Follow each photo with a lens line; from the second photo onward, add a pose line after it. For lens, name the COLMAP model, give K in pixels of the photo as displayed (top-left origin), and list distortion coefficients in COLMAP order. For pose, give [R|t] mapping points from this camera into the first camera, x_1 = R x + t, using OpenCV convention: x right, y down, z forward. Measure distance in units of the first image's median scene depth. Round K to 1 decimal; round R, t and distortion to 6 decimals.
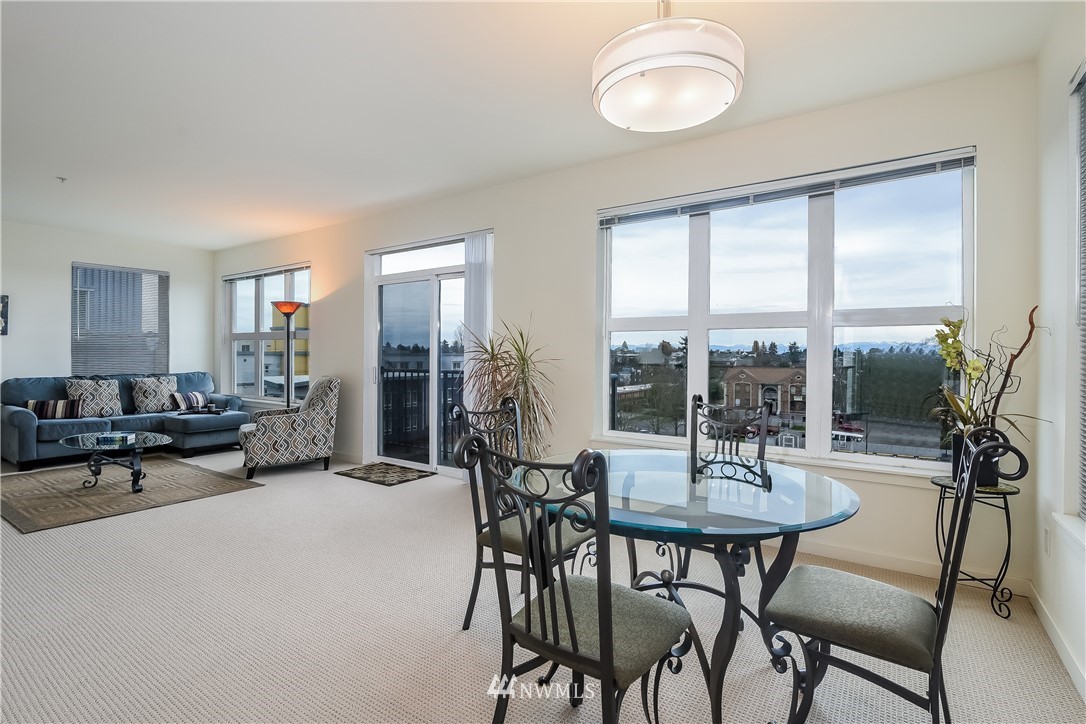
lens RADIAL K [[505.0, 0, 543.8], [0, 505.0, 355.5], [0, 0, 1]] dist [0.003154, -0.001065]
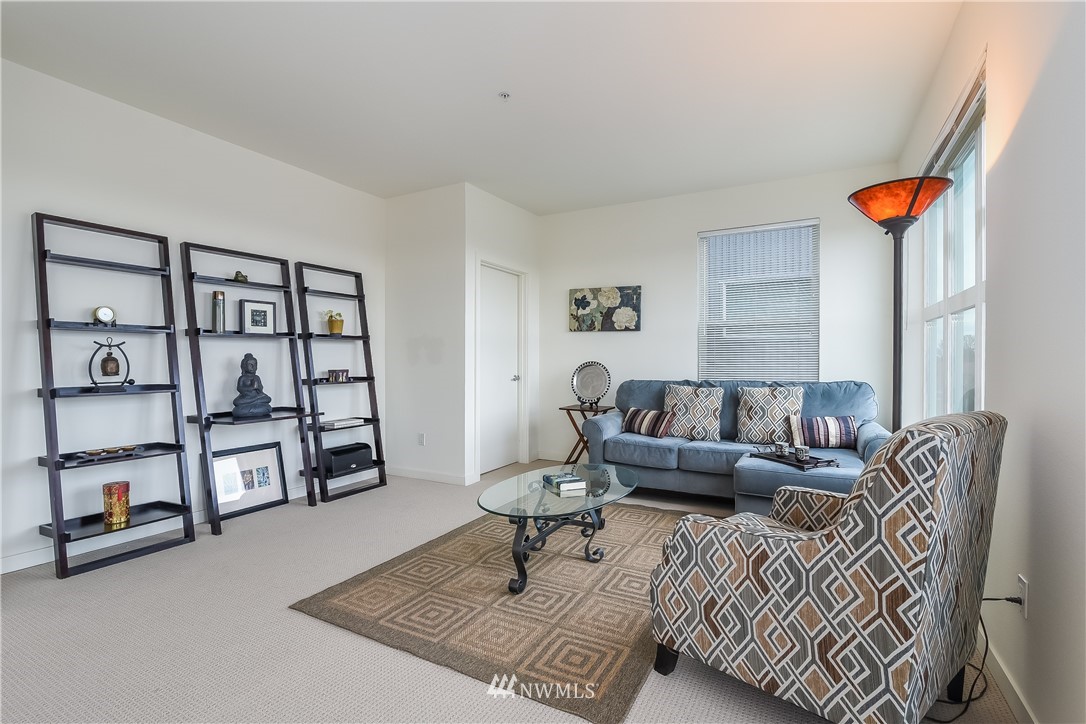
lens RADIAL K [[513.0, 0, 546.6], [0, 513.0, 360.9], [0, 0, 1]] dist [-0.022130, 0.000048]
pose [[0.082285, -0.001899, -0.996607, -0.192656], [-0.001405, 0.999997, -0.002022, 0.014775], [0.996608, 0.001567, 0.082282, 0.792269]]
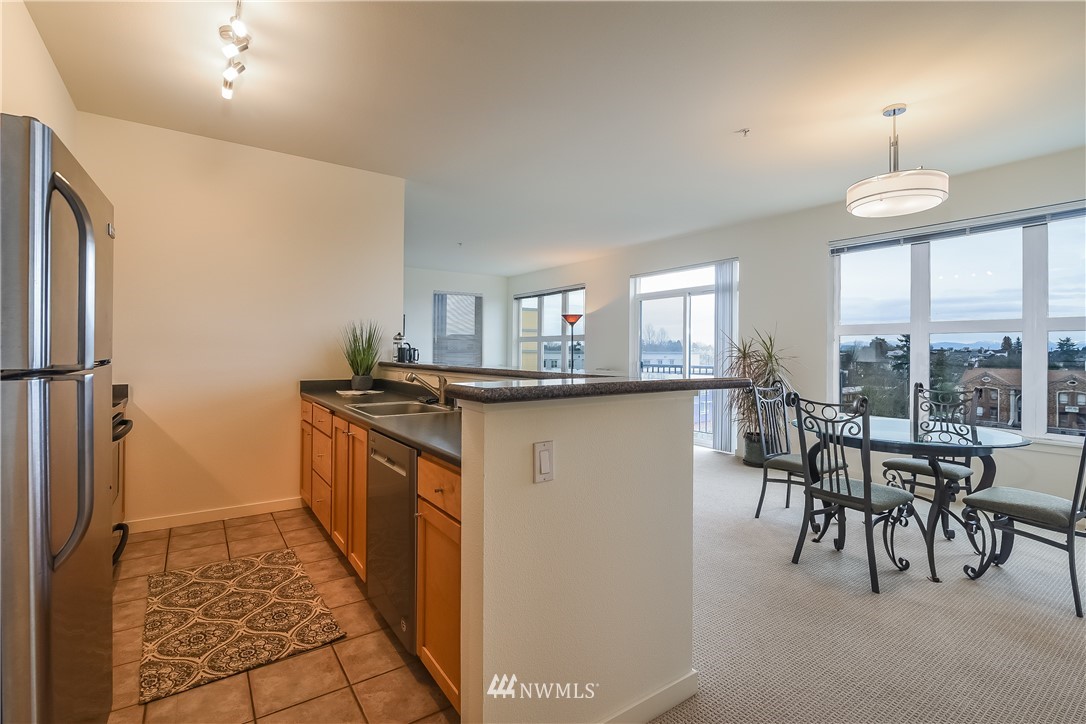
lens RADIAL K [[501.5, 0, 567.7], [0, 501.5, 348.0], [0, 0, 1]] dist [-0.003041, -0.000520]
pose [[0.948863, -0.001649, -0.315685, -0.094131], [-0.002011, 0.999935, -0.011266, 0.000391], [0.315682, 0.011325, 0.948797, -0.325076]]
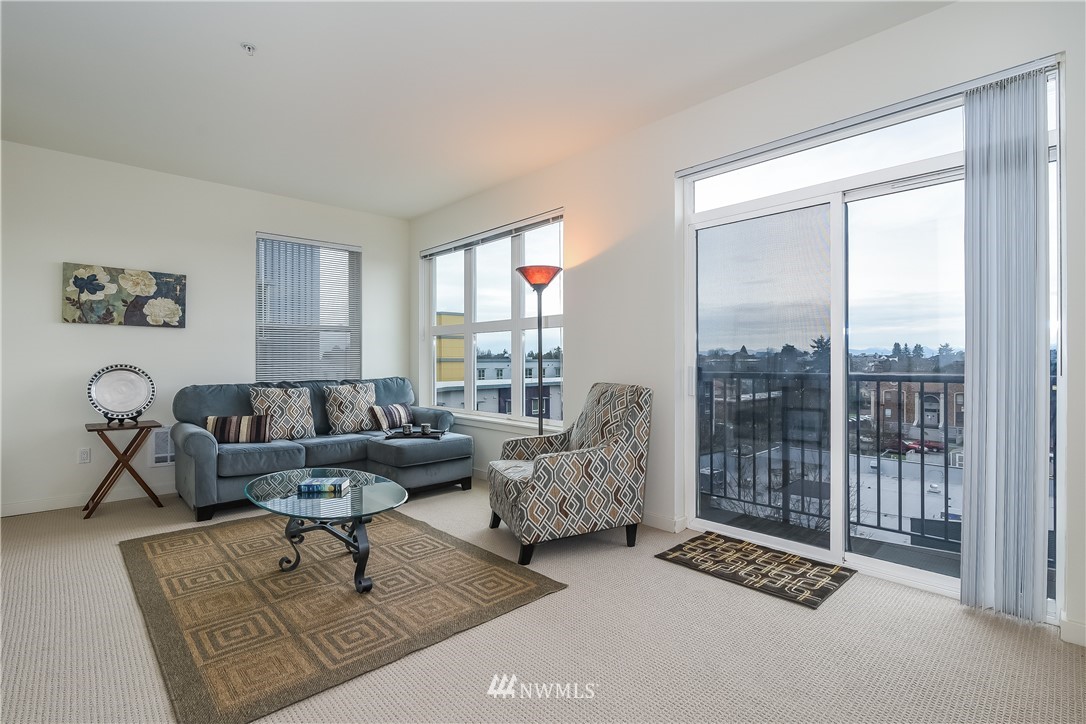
lens RADIAL K [[513.0, 0, 546.6], [0, 513.0, 360.9], [0, 0, 1]] dist [-0.022130, 0.000048]
pose [[0.975702, -0.008278, -0.218943, -0.385478], [0.007901, 0.999965, -0.002599, 0.015464], [0.218957, 0.000806, 0.975734, 0.396384]]
